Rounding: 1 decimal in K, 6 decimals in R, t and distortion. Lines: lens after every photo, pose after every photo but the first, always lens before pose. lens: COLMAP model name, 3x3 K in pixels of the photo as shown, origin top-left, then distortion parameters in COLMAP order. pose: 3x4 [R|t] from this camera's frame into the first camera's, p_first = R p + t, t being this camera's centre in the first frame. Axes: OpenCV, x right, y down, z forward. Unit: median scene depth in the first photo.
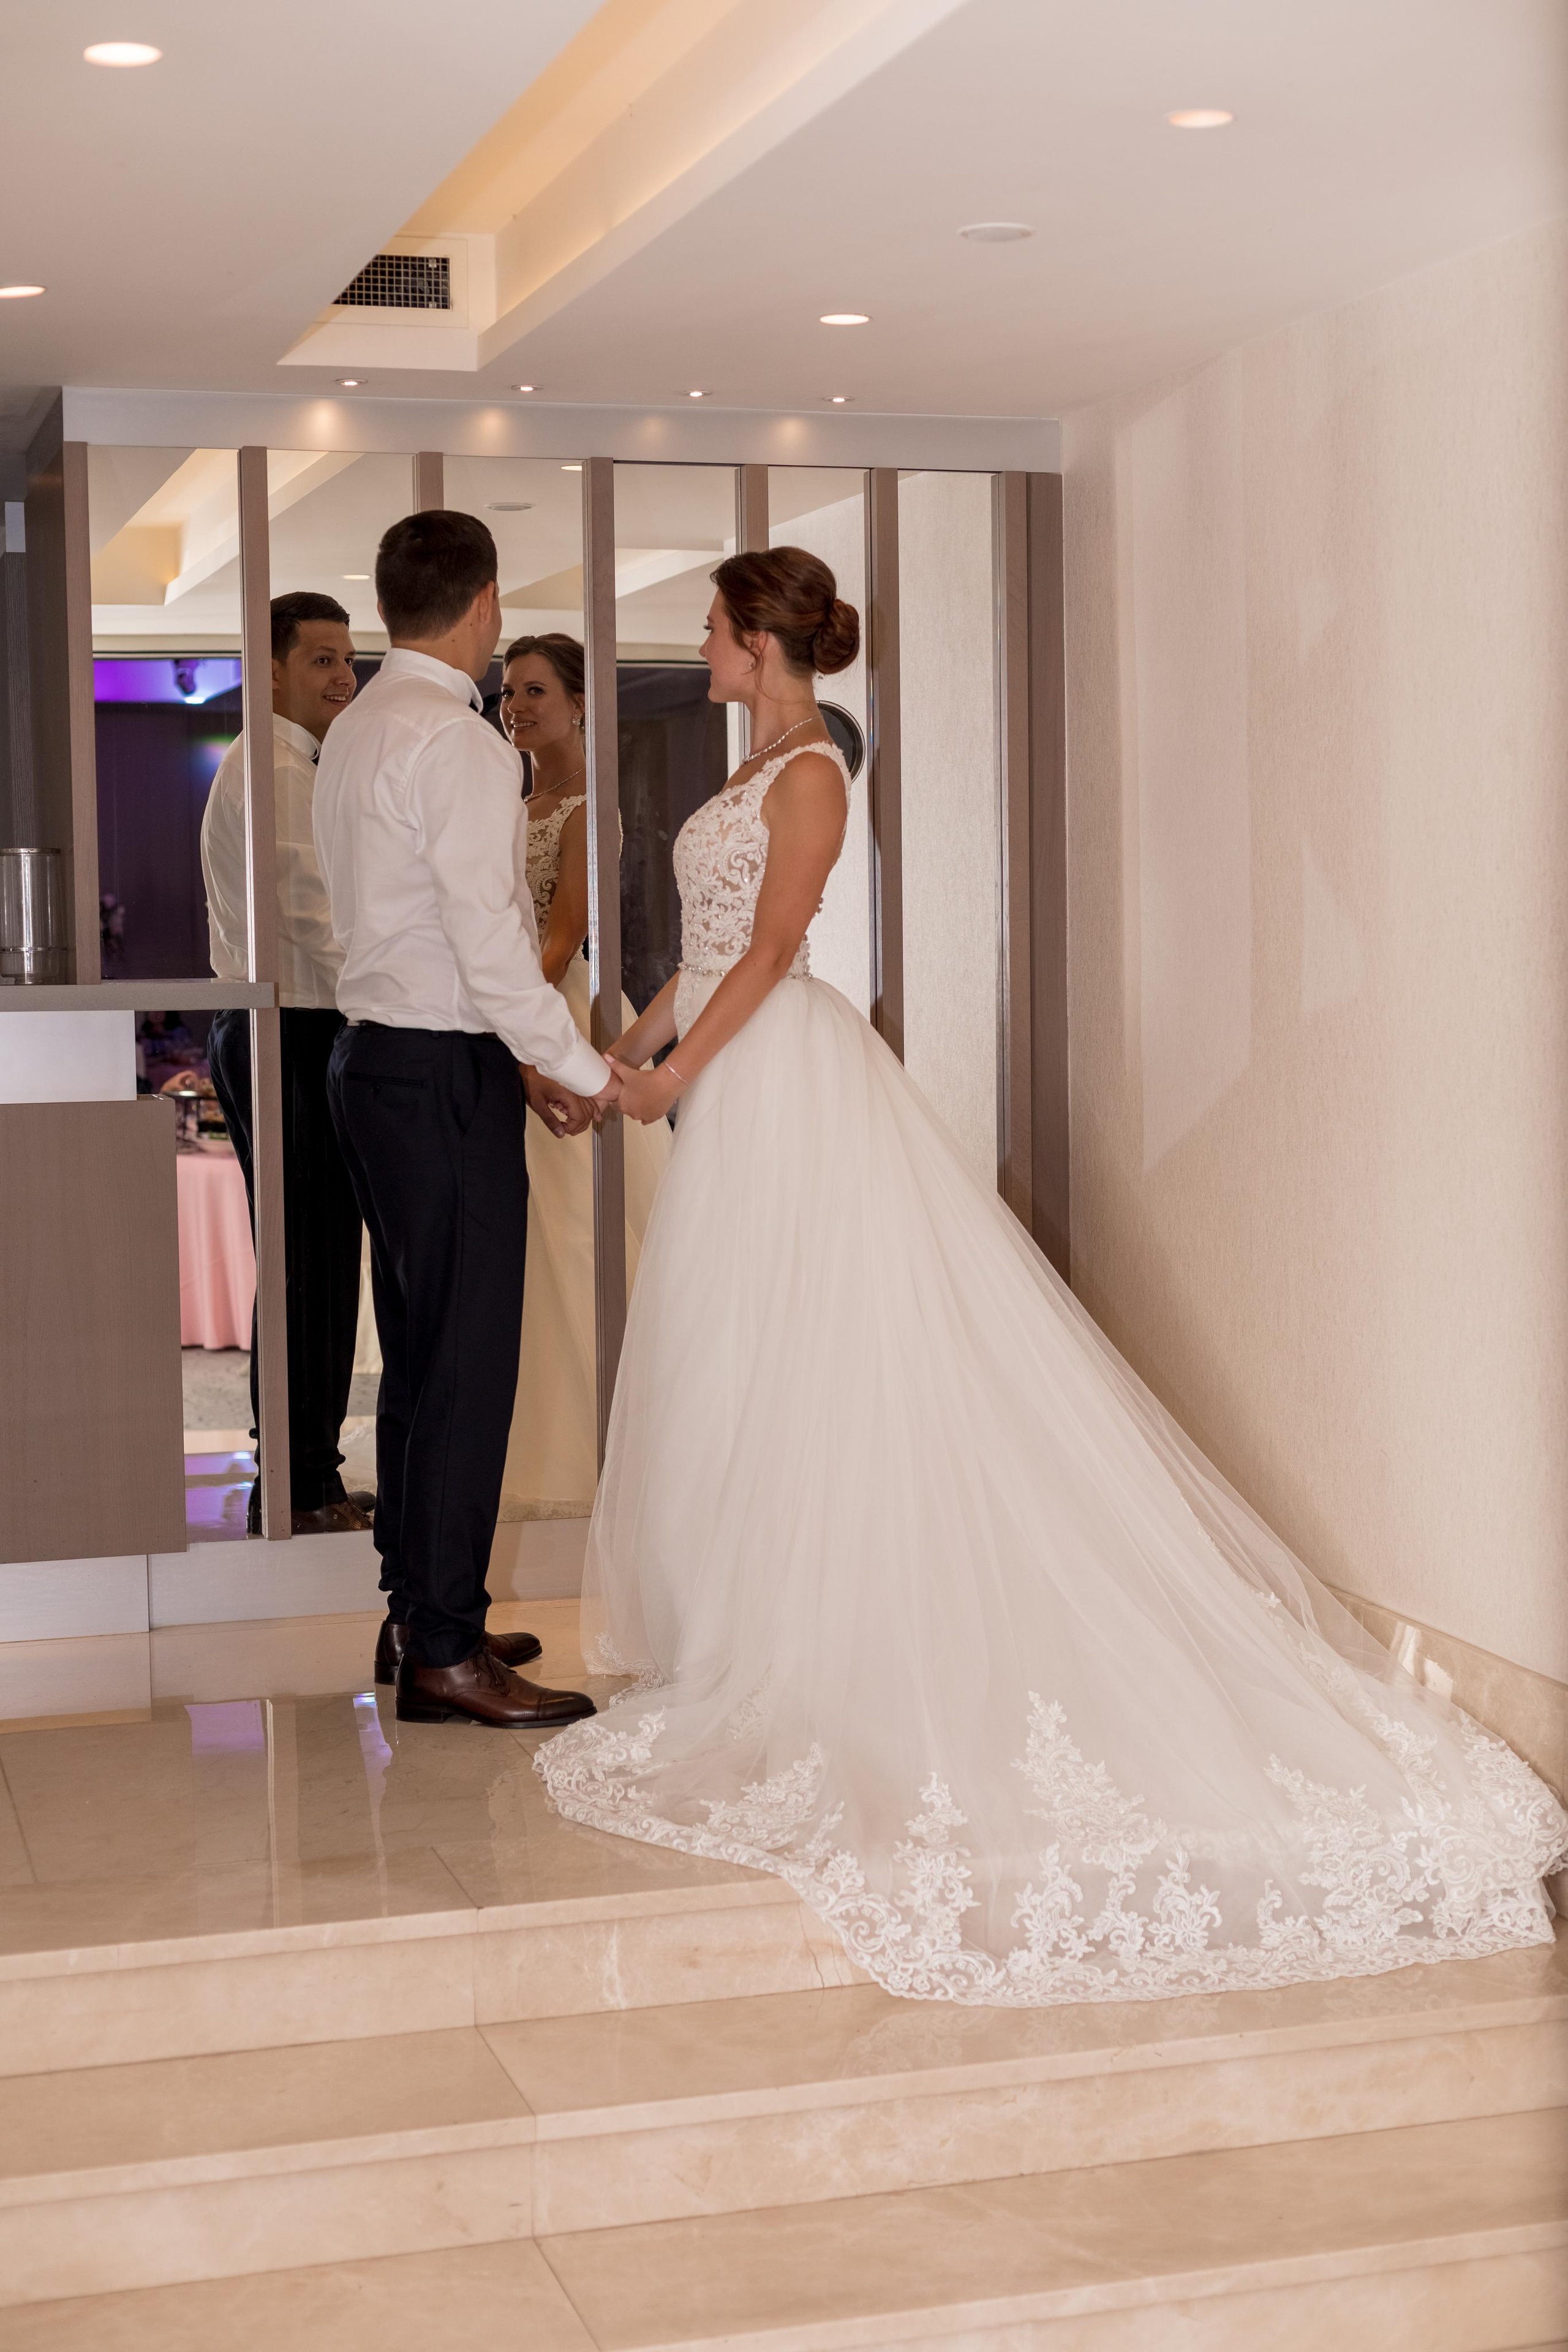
lens RADIAL K [[3366.0, 0, 784.0], [0, 3366.0, 1176.0], [0, 0, 1]] dist [0.015292, -0.072295]
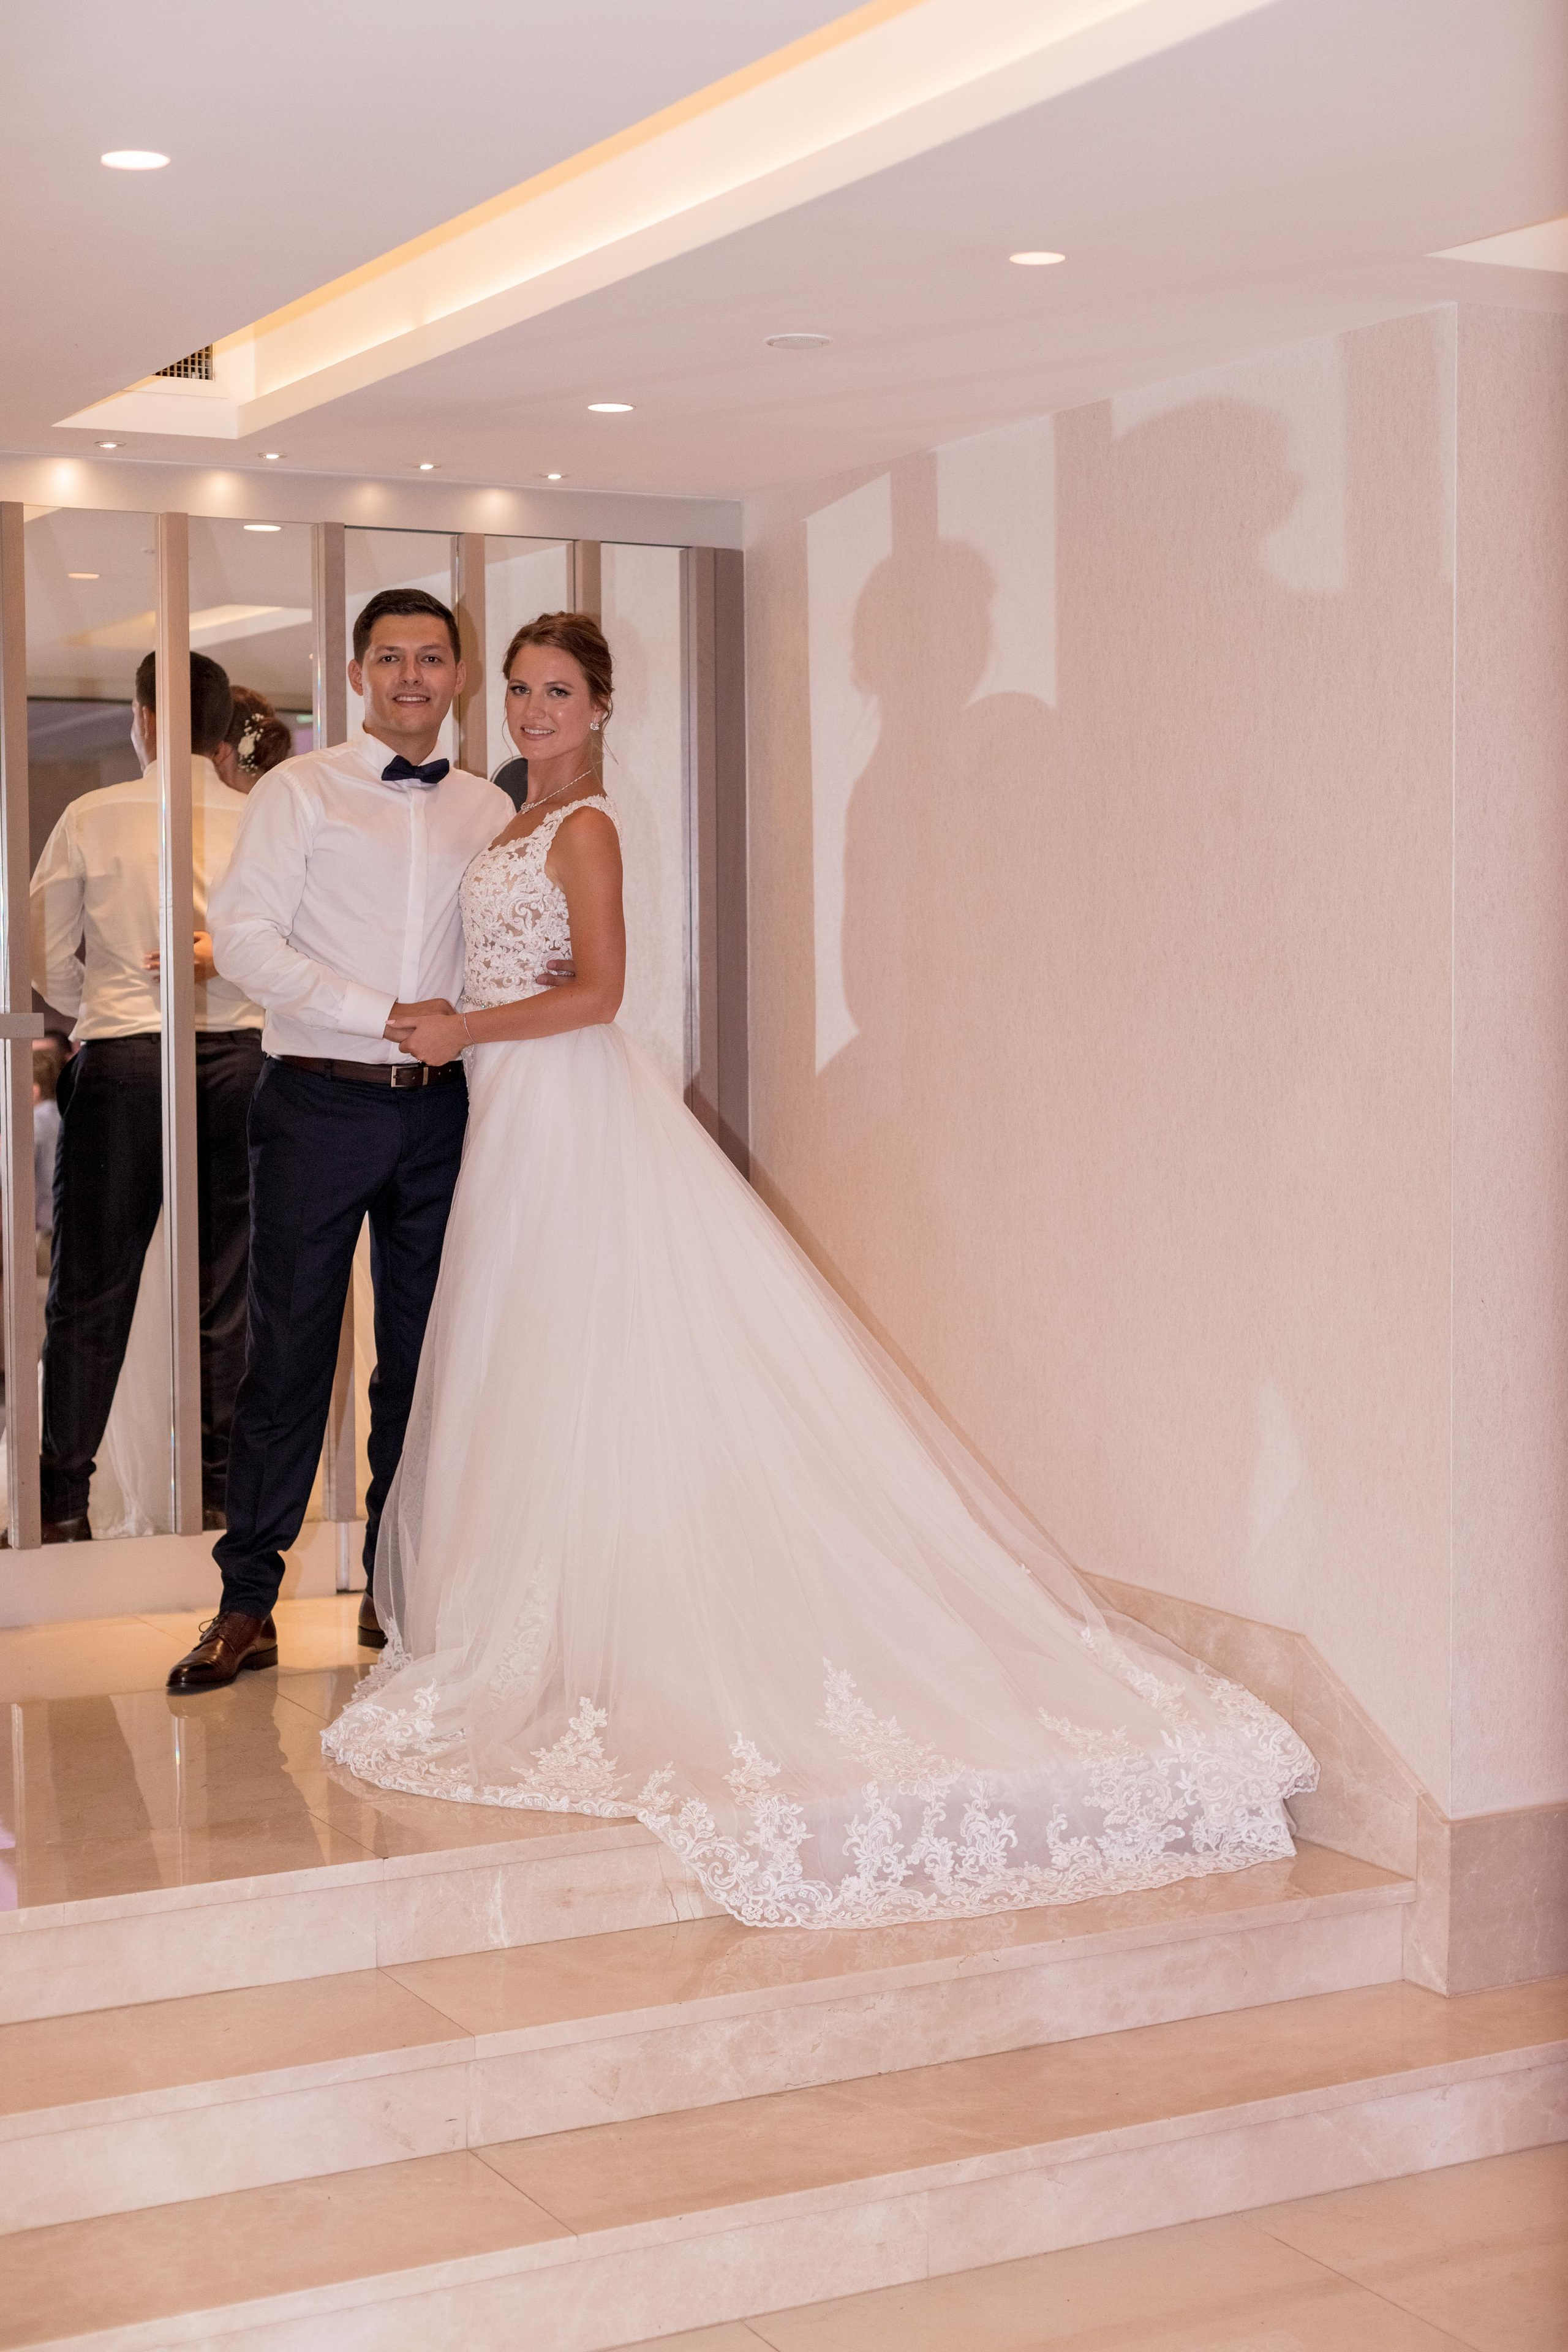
lens RADIAL K [[3366.0, 0, 784.0], [0, 3366.0, 1176.0], [0, 0, 1]] dist [0.015292, -0.072295]
pose [[0.981116, -0.004273, 0.193372, -0.169969], [0.007287, 0.999863, -0.014877, 0.013694], [-0.193282, 0.016005, 0.981013, -0.094844]]
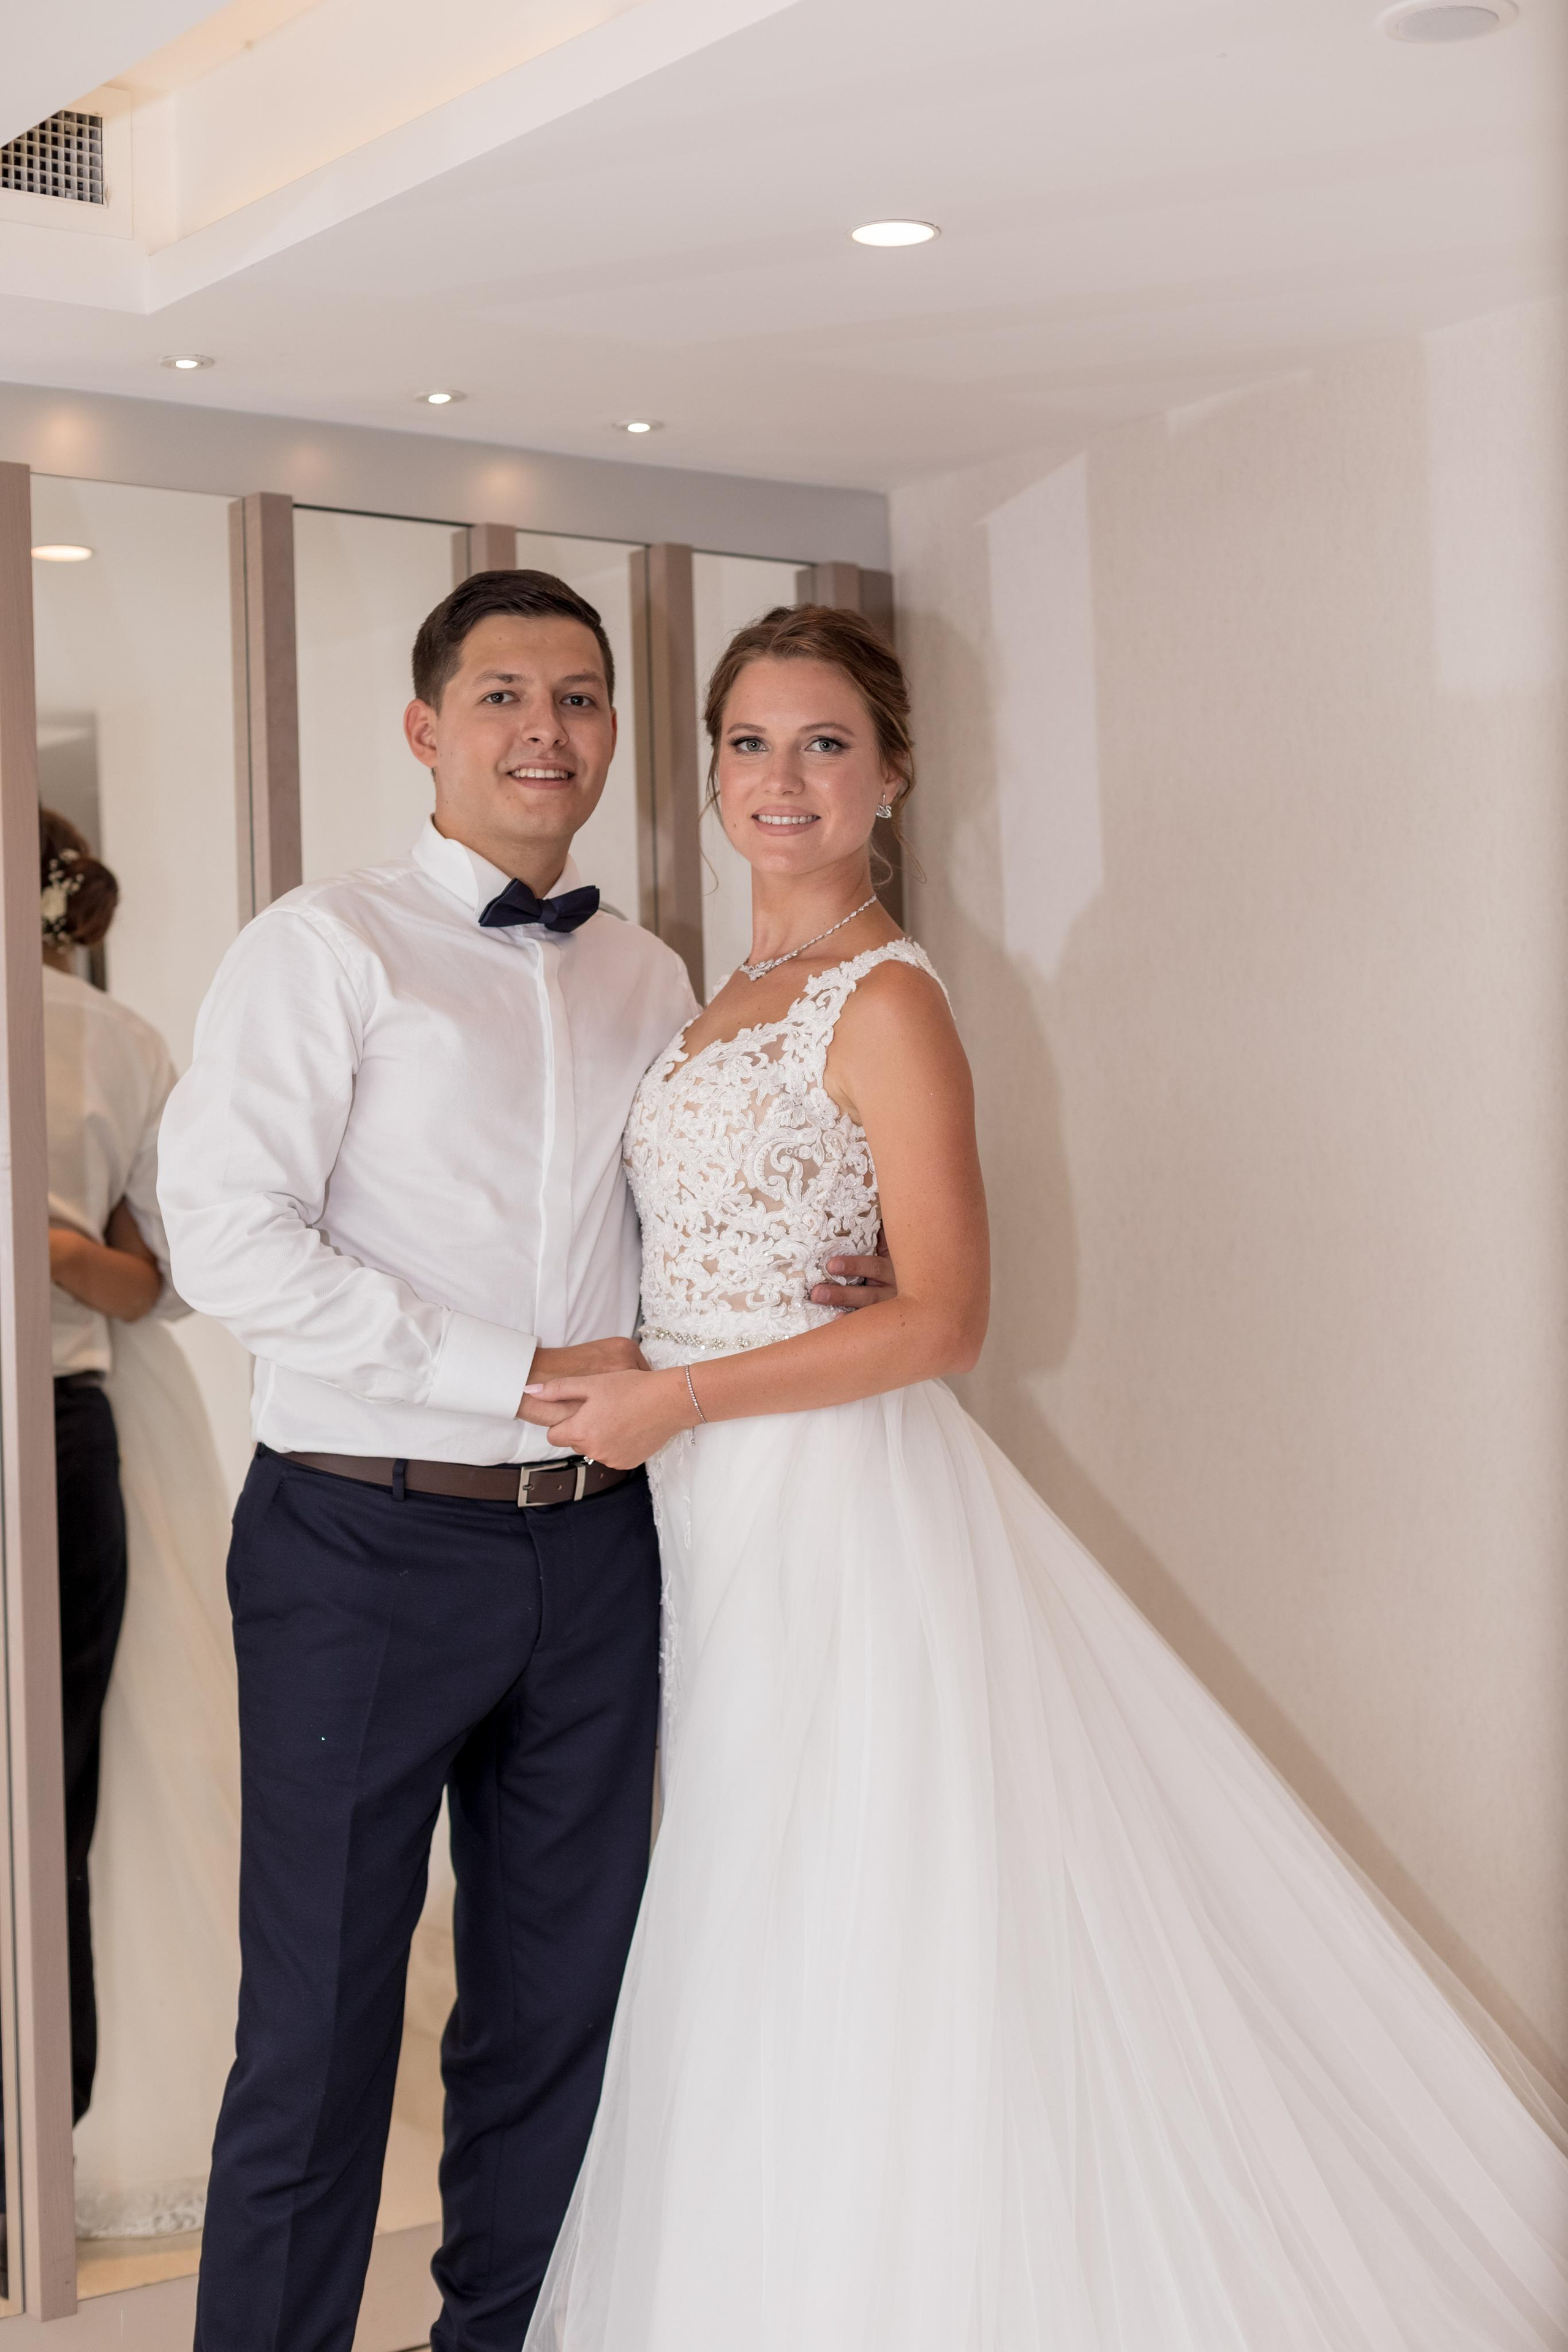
lens RADIAL K [[3366.0, 0, 784.0], [0, 3366.0, 1176.0], [0, 0, 1]] dist [0.015292, -0.072295]
pose [[0.937297, -0.027270, 0.347463, -0.256199], [0.059375, 0.994855, -0.082088, -0.052383], [-0.343437, 0.097572, 0.934094, 0.584636]]
